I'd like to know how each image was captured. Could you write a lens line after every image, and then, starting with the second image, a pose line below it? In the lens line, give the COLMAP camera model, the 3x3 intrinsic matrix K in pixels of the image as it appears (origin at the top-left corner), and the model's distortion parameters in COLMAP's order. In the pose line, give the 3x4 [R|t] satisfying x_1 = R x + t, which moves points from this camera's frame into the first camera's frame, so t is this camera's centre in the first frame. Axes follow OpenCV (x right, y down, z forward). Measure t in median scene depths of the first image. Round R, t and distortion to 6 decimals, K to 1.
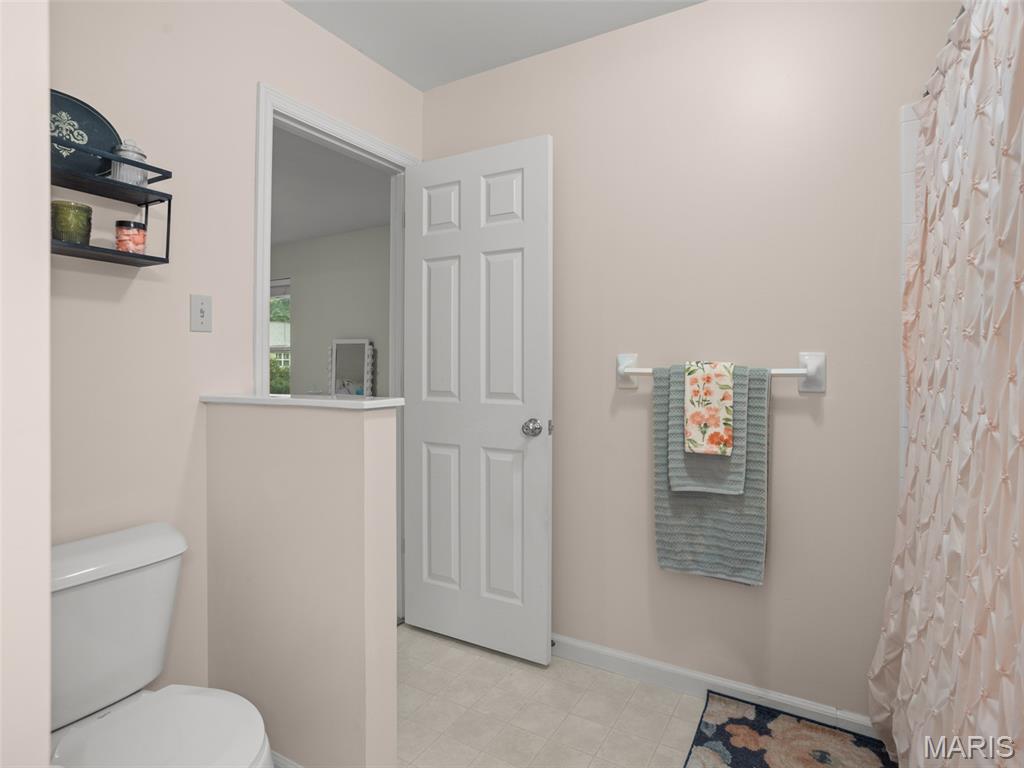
lens RADIAL K [[537.2, 0, 510.1], [0, 537.2, 367.9], [0, 0, 1]] dist [-0.041535, 0.019242]
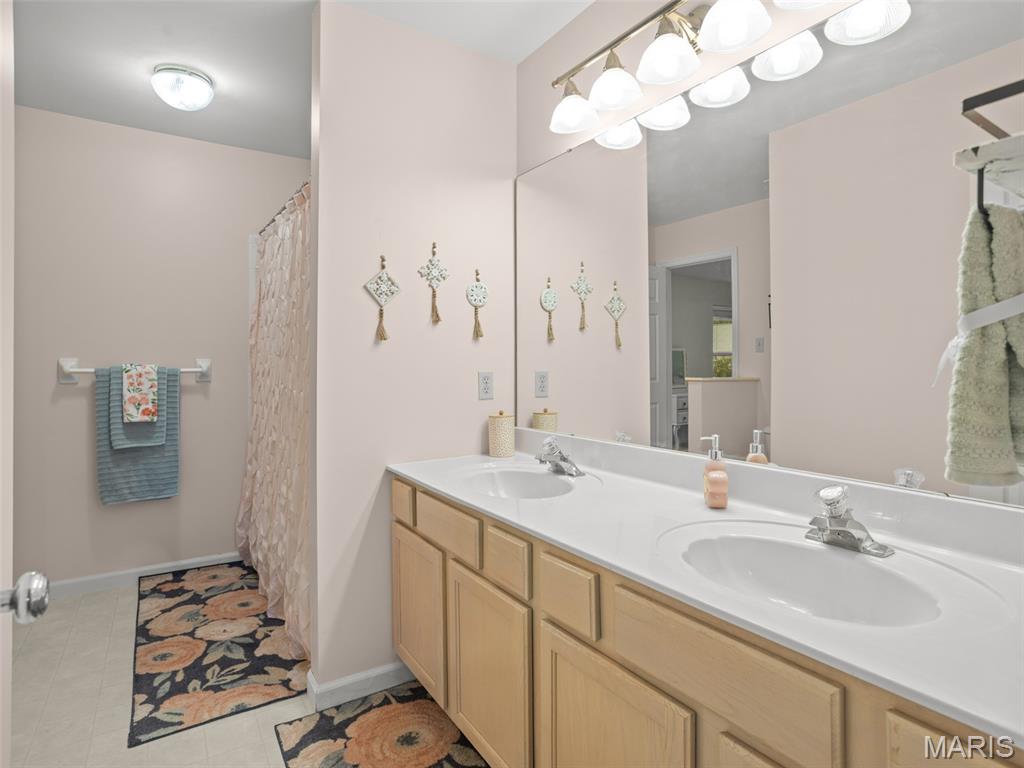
lens RADIAL K [[558.3, 0, 509.8], [0, 558.3, 362.7], [0, 0, 1]] dist [-0.001893, 0.000621]
pose [[0.442092, 0.004430, 0.896959, -0.643719], [0.005956, 0.999951, -0.007874, 0.003633], [-0.896950, 0.008824, 0.442044, -0.733760]]
